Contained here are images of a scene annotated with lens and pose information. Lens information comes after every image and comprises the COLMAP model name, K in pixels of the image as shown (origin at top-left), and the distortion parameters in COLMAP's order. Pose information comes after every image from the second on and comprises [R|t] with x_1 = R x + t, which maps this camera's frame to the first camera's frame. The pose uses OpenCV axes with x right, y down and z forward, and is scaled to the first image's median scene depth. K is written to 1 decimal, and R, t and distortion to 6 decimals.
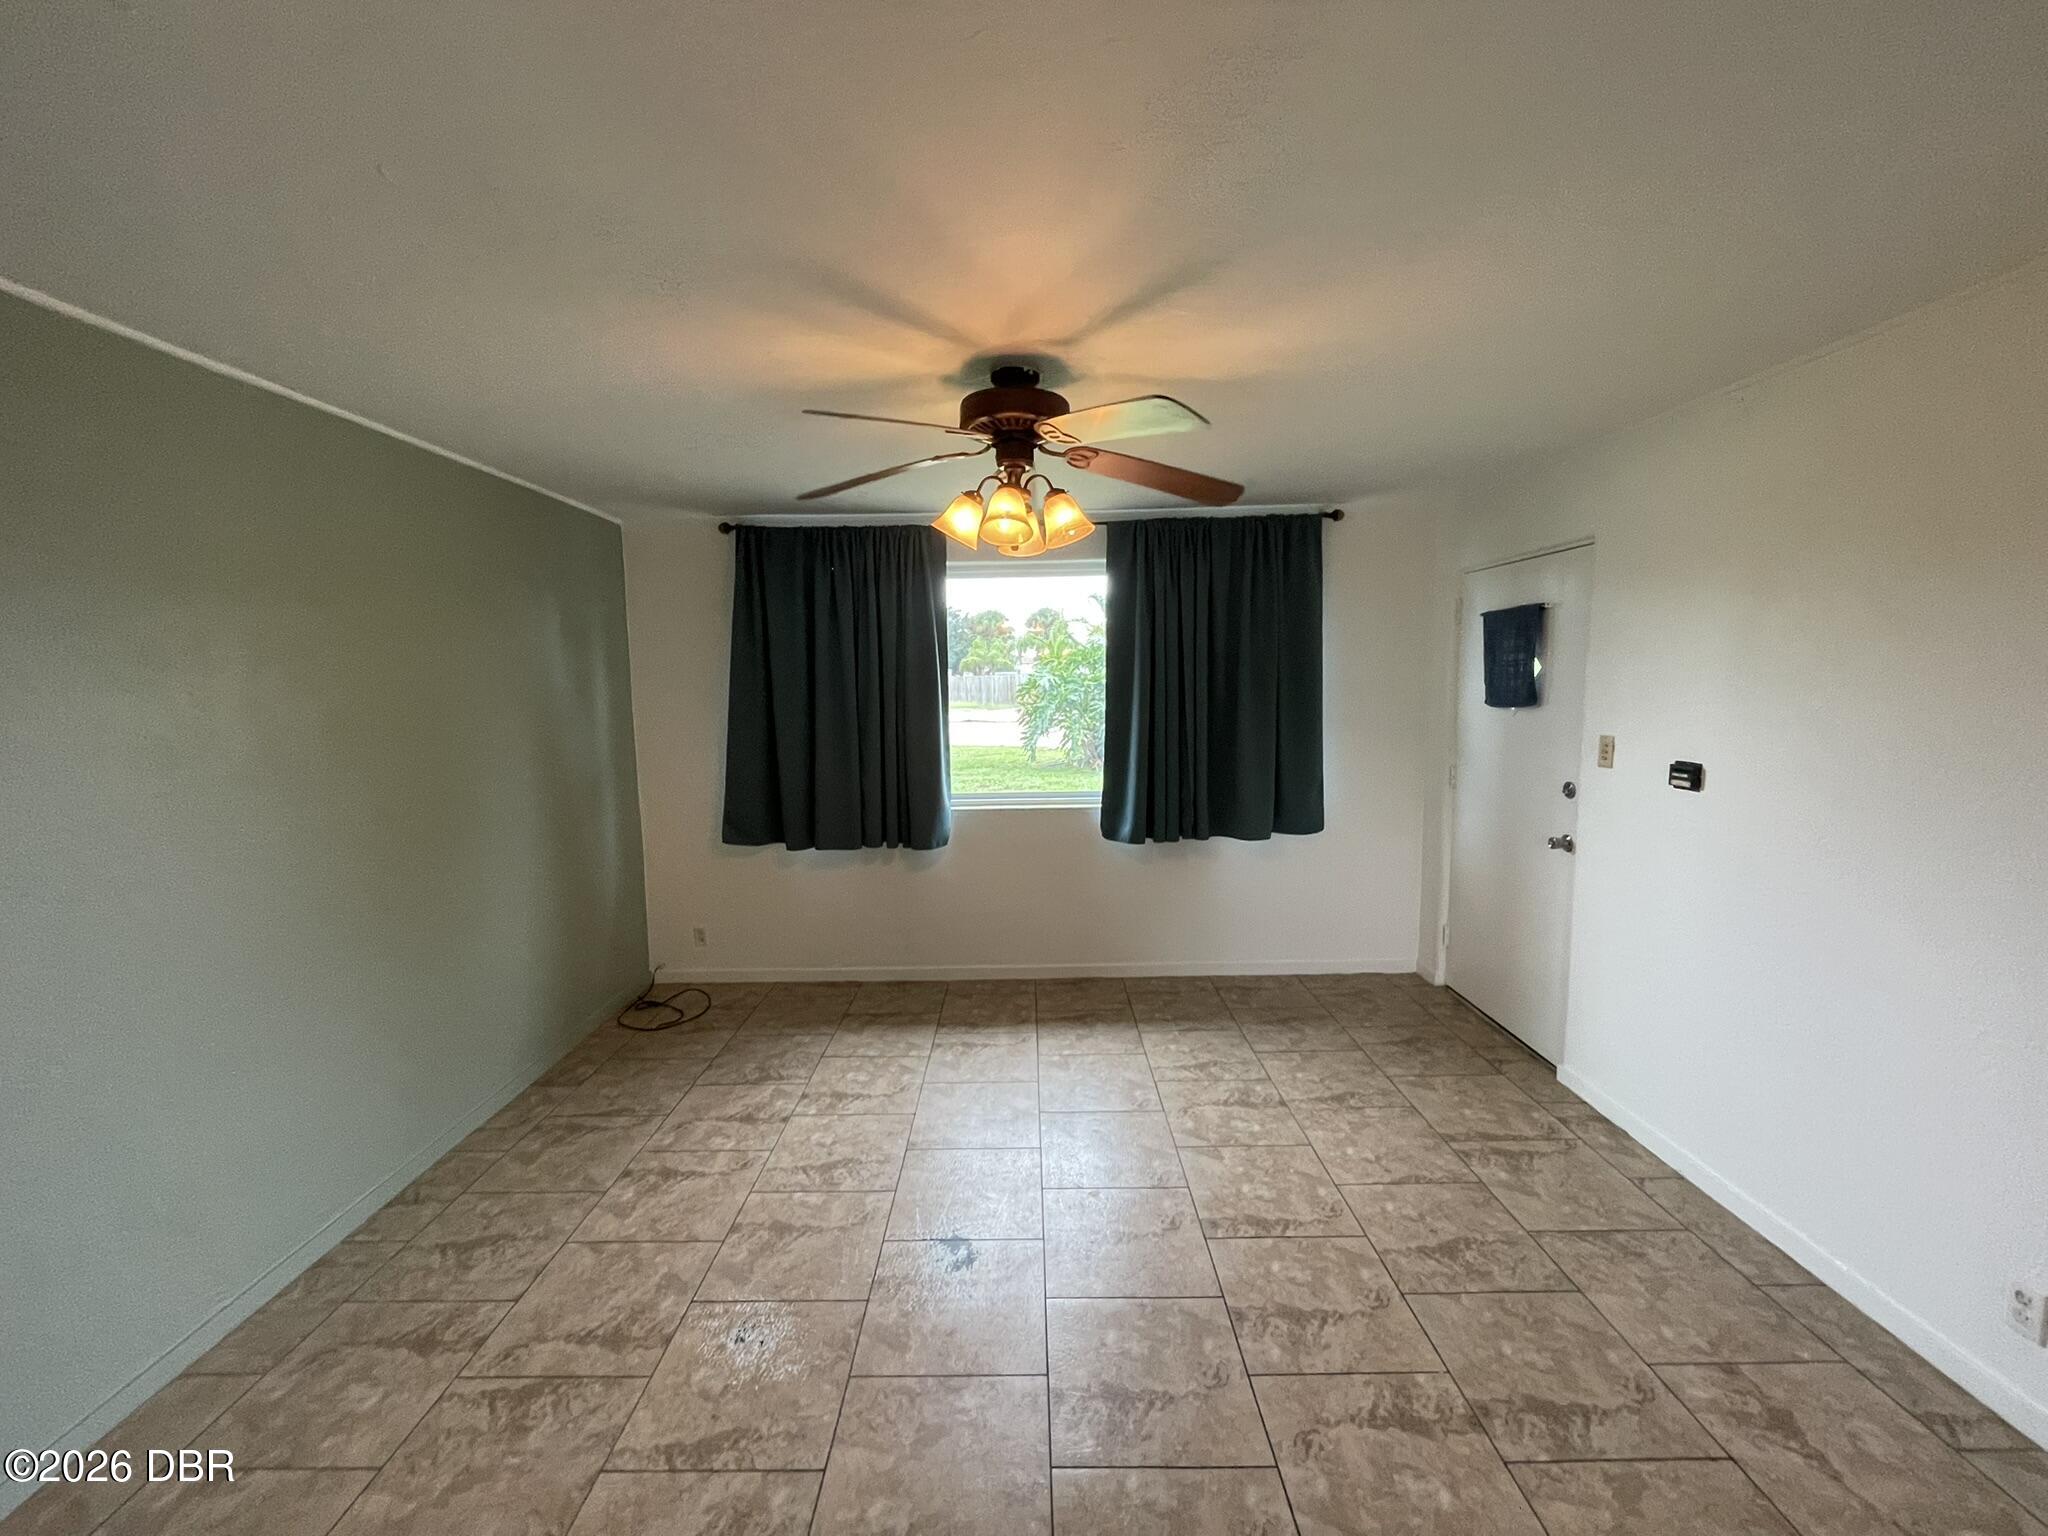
lens RADIAL K [[823.4, 0, 1023.8], [0, 823.4, 765.4], [0, 0, 1]] dist [0.000120, 0.000885]
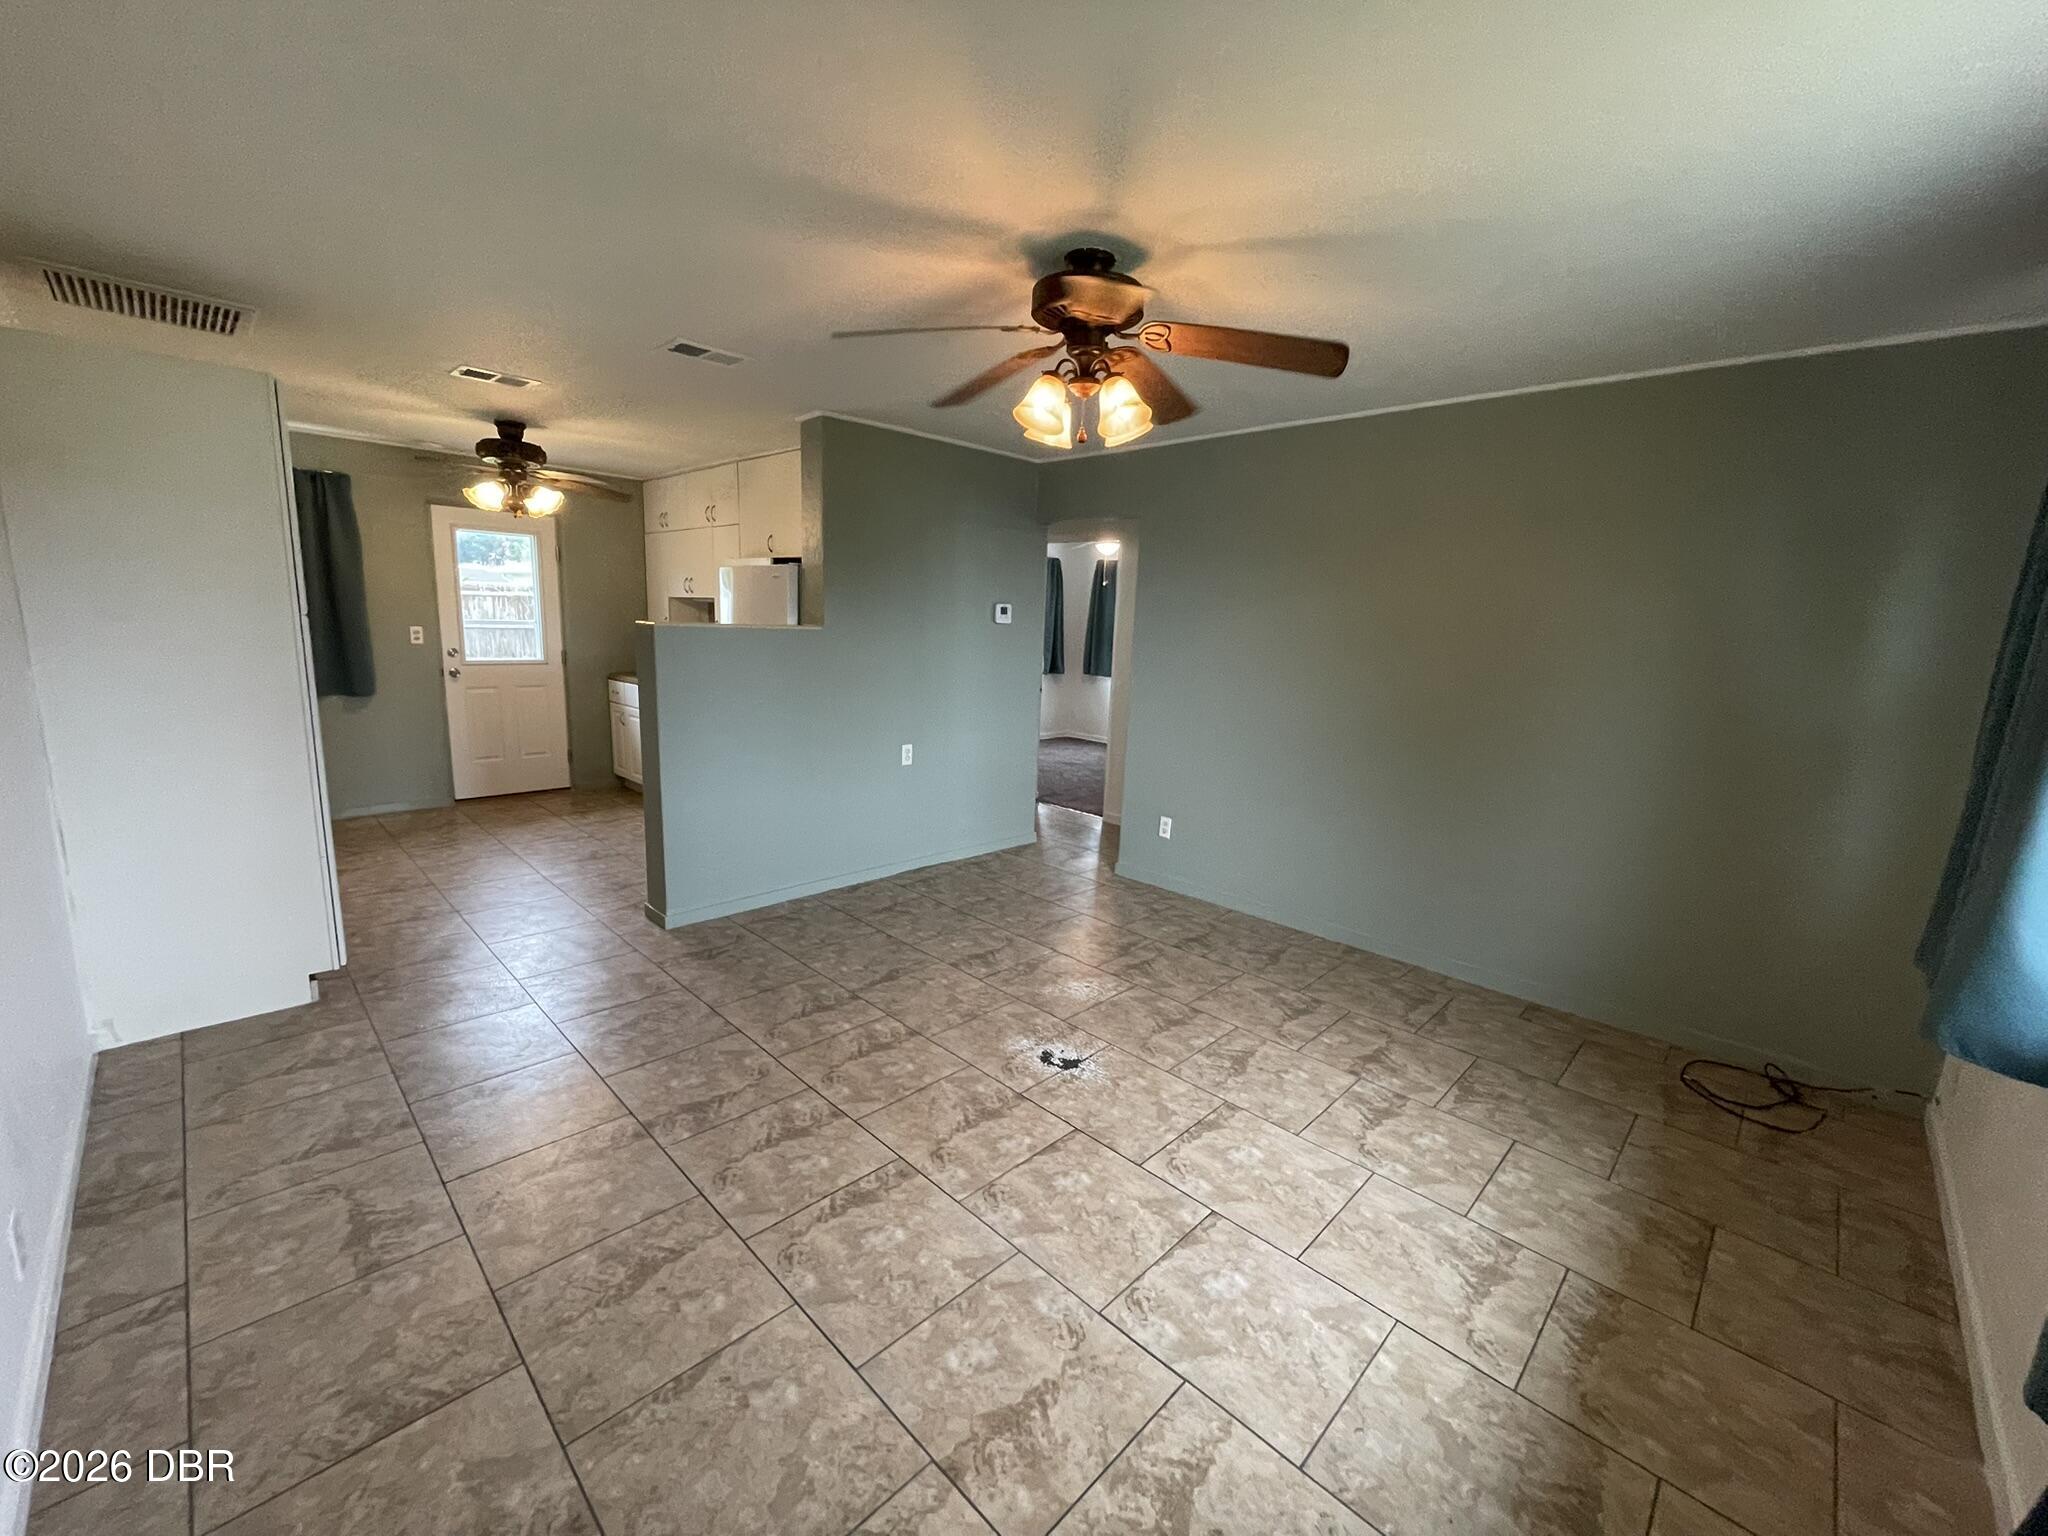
lens RADIAL K [[823.4, 0, 1023.8], [0, 823.4, 769.4], [0, 0, 1]] dist [0.000120, 0.000885]
pose [[-0.697066, 0.119464, -0.706985, 0.667296], [-0.105567, 0.958176, 0.265995, -0.118246], [0.709193, 0.260051, -0.655301, 1.442962]]
